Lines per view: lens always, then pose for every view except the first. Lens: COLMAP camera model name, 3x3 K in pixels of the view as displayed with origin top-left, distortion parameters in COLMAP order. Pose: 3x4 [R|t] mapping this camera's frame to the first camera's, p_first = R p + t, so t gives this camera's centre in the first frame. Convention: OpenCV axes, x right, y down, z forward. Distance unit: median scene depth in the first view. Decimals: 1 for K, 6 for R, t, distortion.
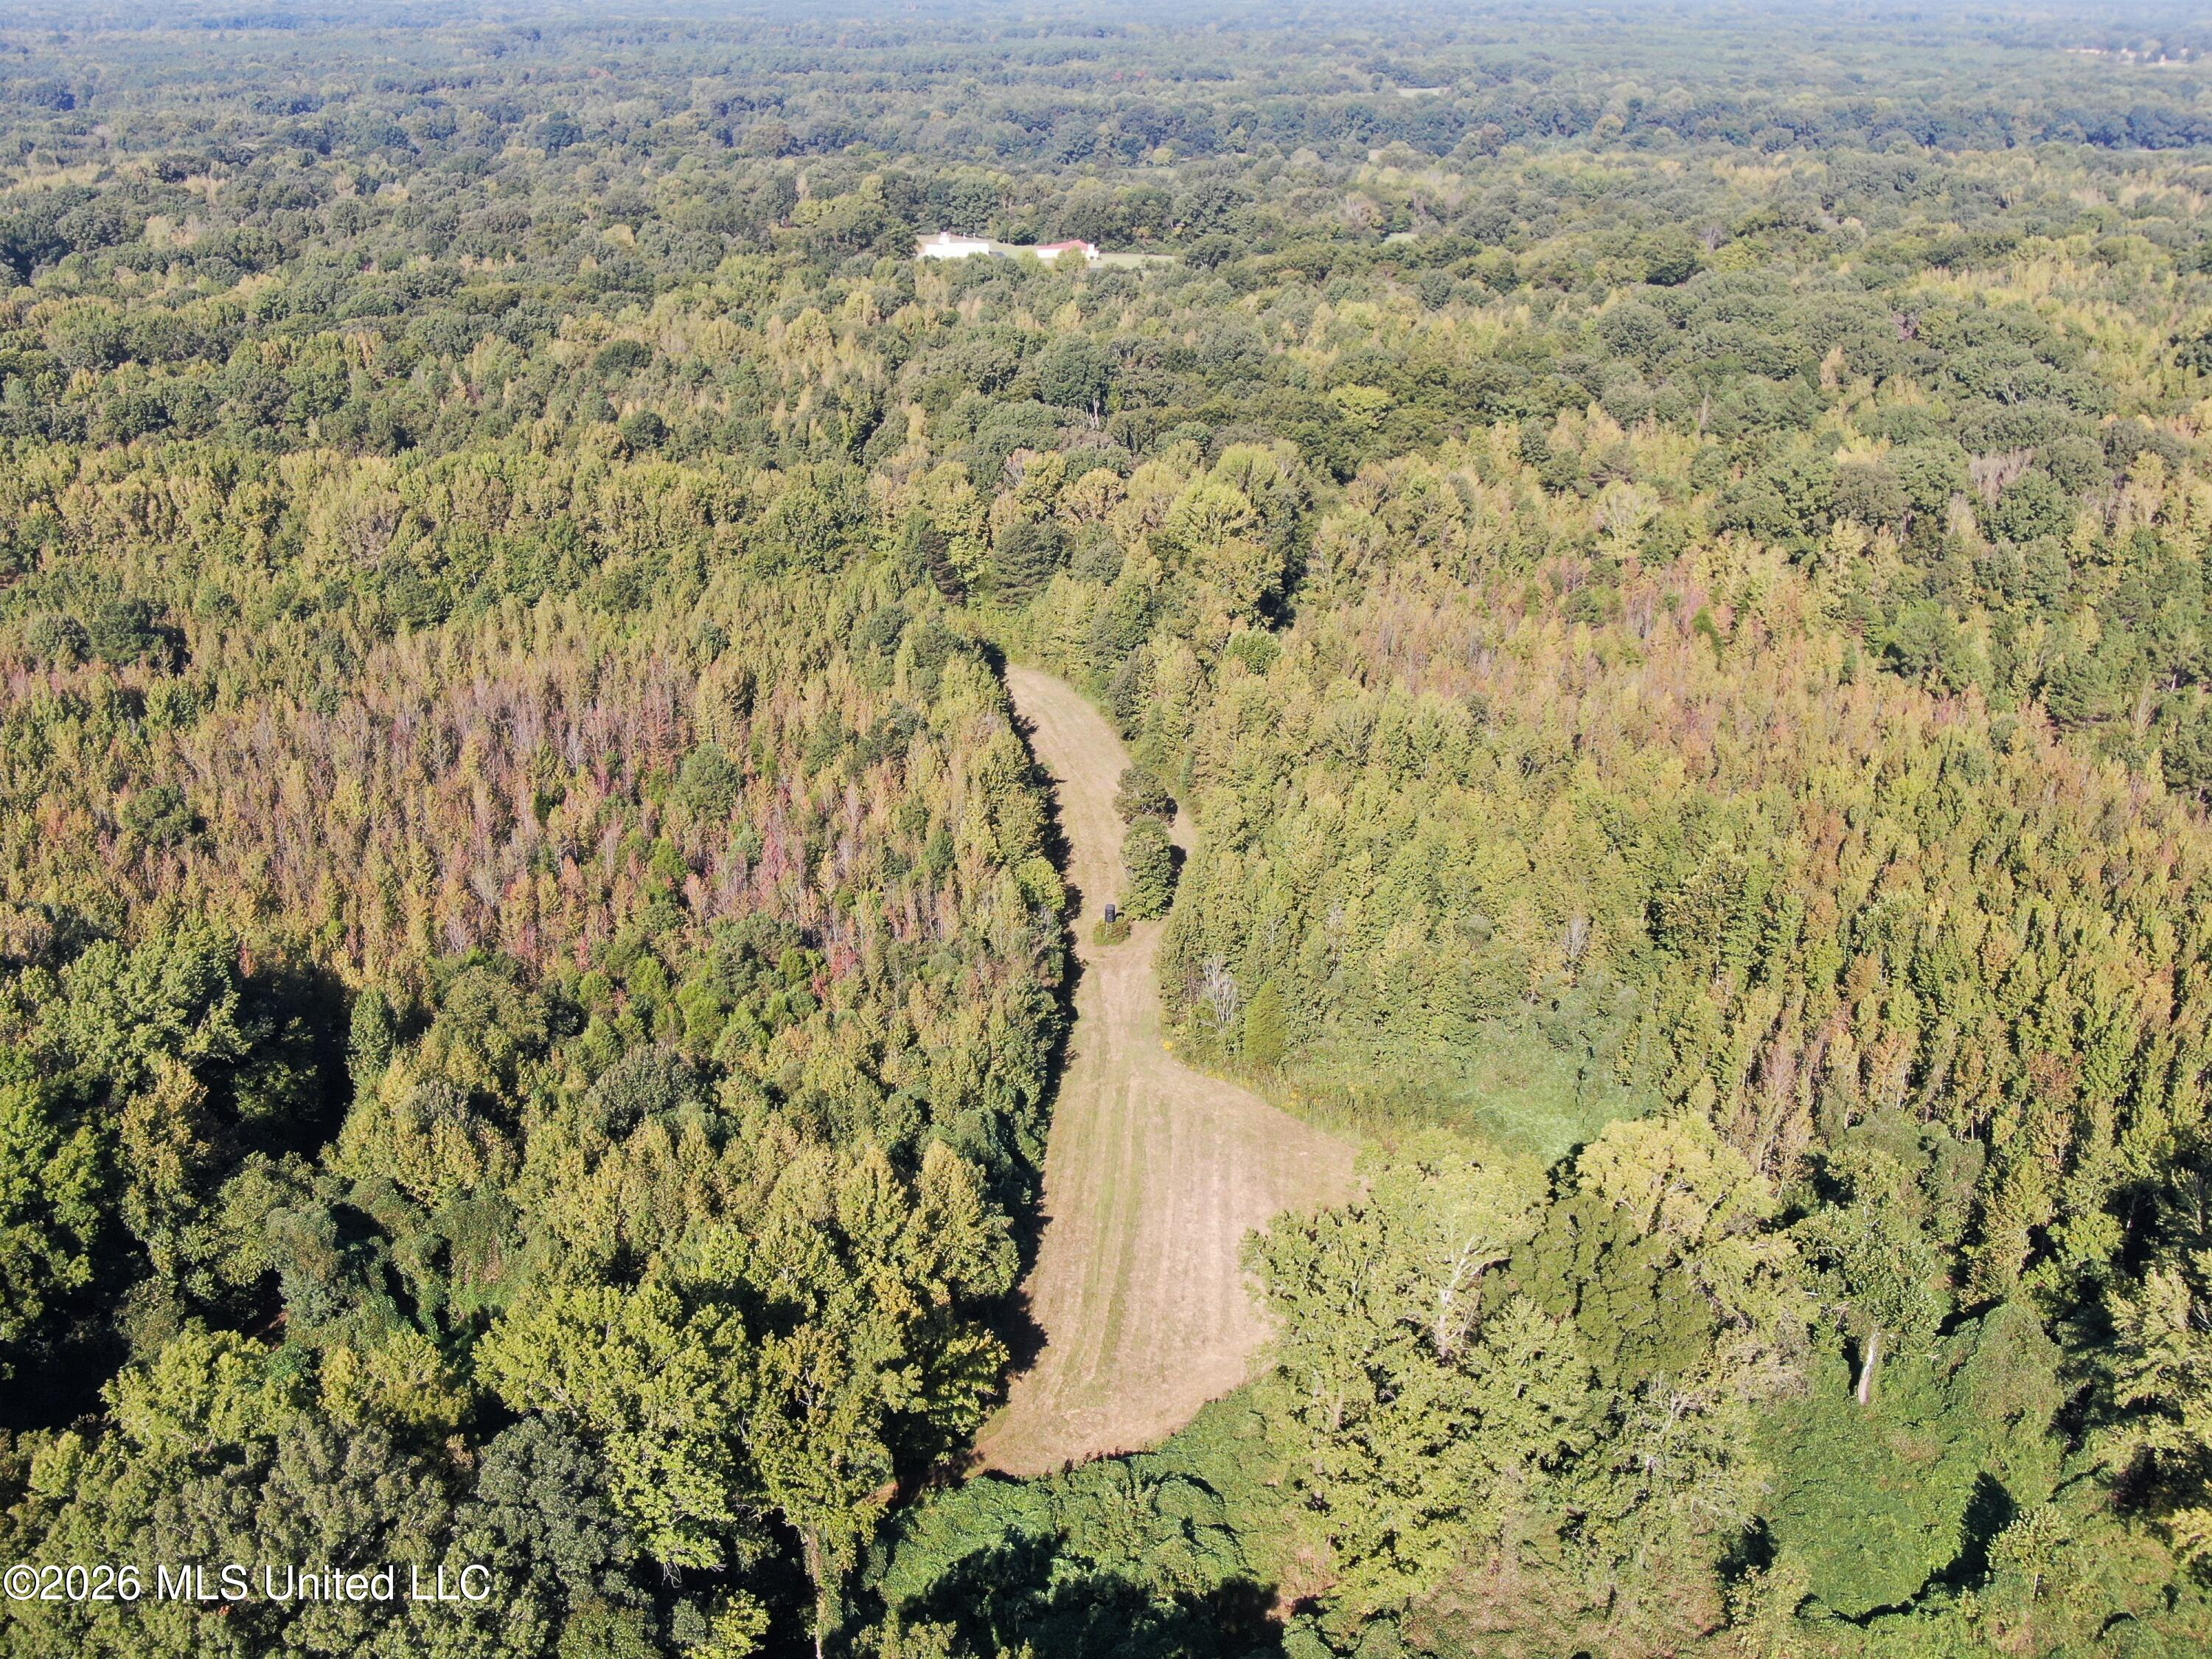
lens RADIAL K [[2066.6, 0, 1101.2], [0, 2066.6, 832.2], [0, 0, 1]] dist [-0.003563, 0.000000]
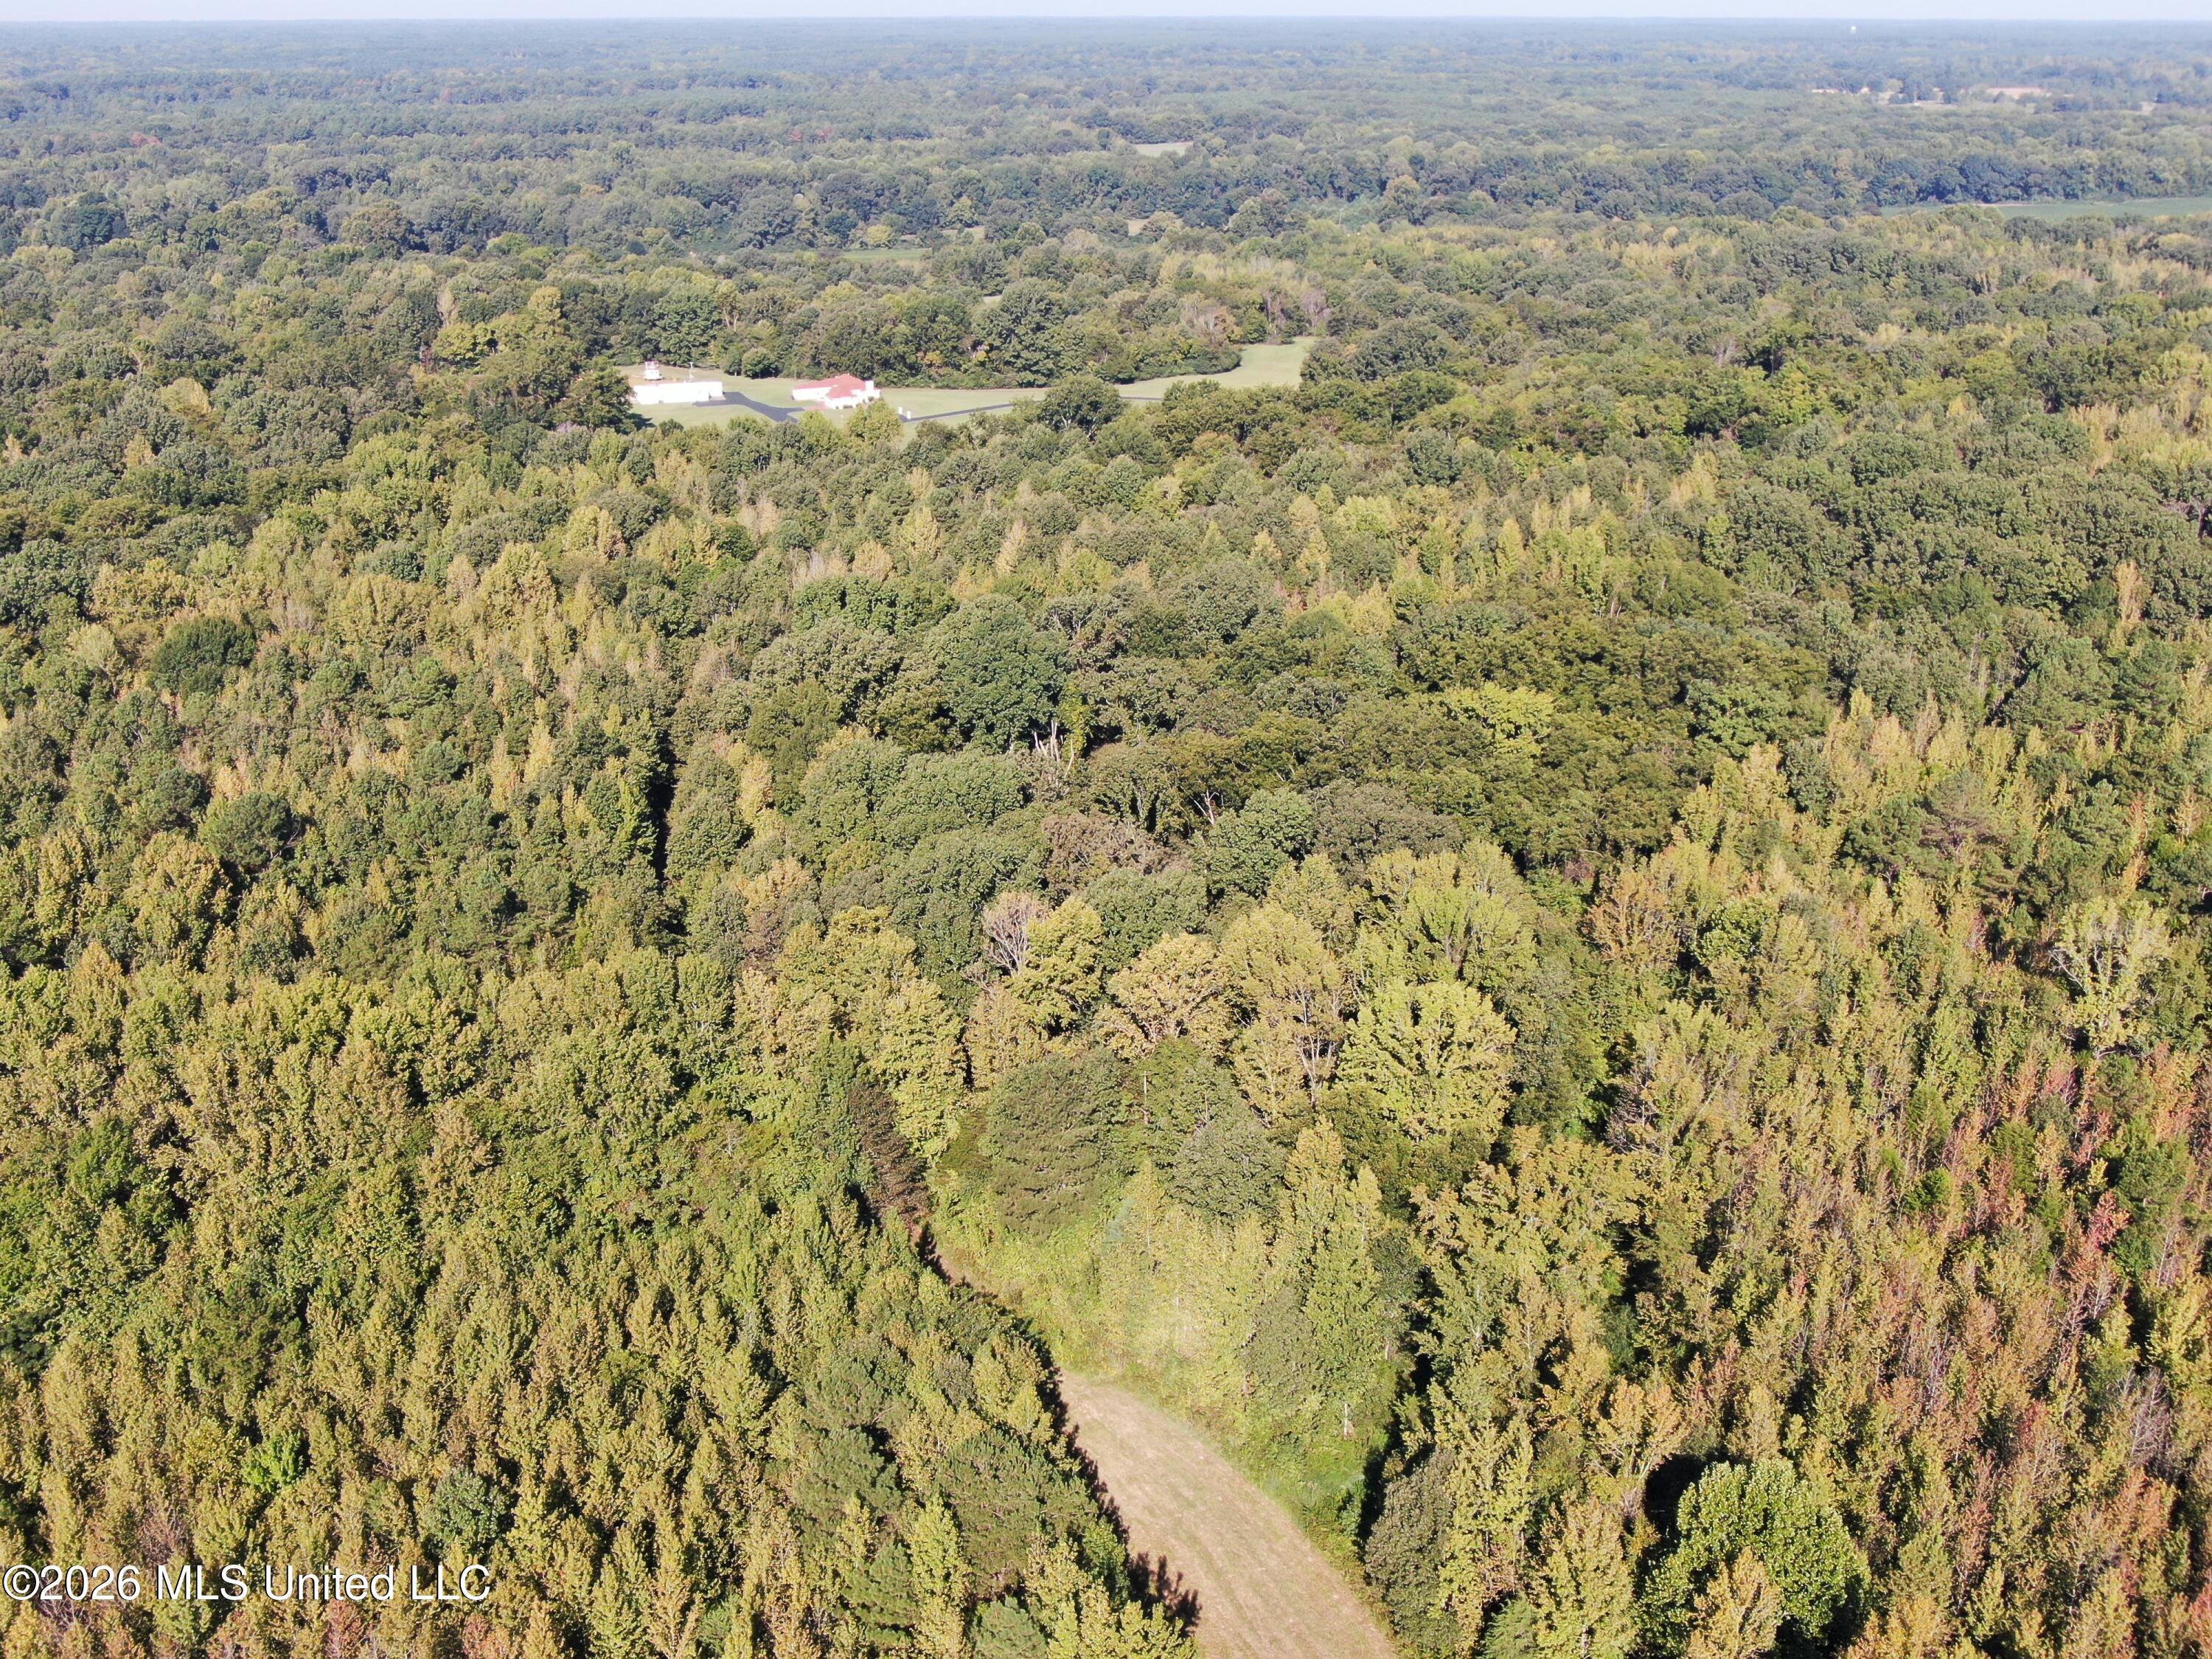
lens RADIAL K [[2306.5, 0, 1110.7], [0, 2306.5, 824.7], [0, 0, 1]] dist [-0.002698, 0.000000]
pose [[0.987618, -0.056373, 0.146396, -0.044314], [0.064526, 0.996584, -0.051549, -0.076293], [-0.142990, 0.060357, 0.987882, 0.184909]]
